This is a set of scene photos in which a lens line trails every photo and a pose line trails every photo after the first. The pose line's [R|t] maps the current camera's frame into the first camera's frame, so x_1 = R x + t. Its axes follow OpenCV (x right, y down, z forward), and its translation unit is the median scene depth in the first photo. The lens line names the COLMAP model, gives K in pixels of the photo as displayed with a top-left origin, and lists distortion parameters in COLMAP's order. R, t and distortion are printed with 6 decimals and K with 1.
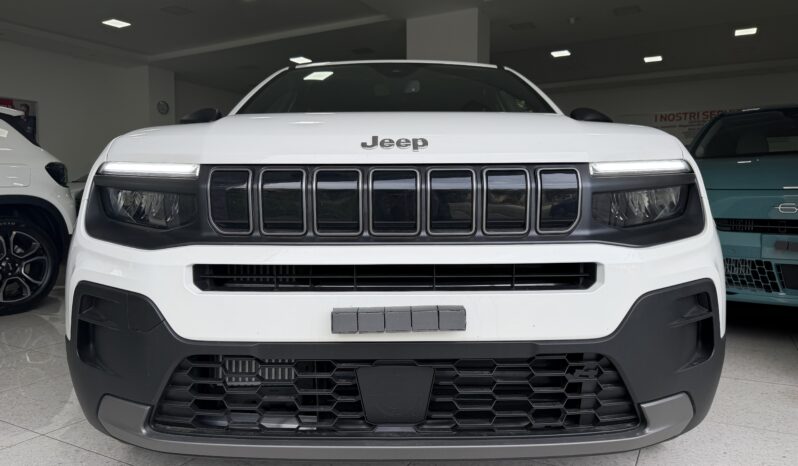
lens RADIAL K [[567.6, 0, 401.3], [0, 567.6, 232.8], [0, 0, 1]] dist [0.005271, -0.002068]
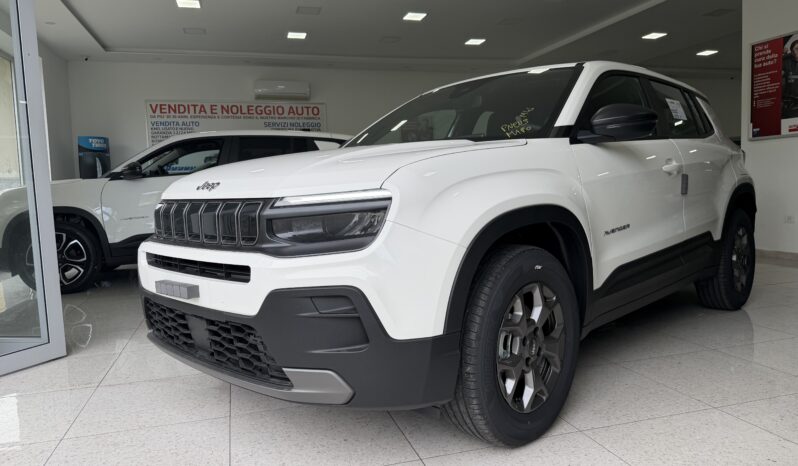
lens RADIAL K [[565.2, 0, 396.7], [0, 565.2, 233.6], [0, 0, 1]] dist [0.049713, -0.073496]
pose [[0.707442, 0.036747, -0.705815, 1.462734], [-0.010007, 0.999068, 0.041984, -0.089127], [0.706701, -0.022638, 0.707151, 0.178899]]
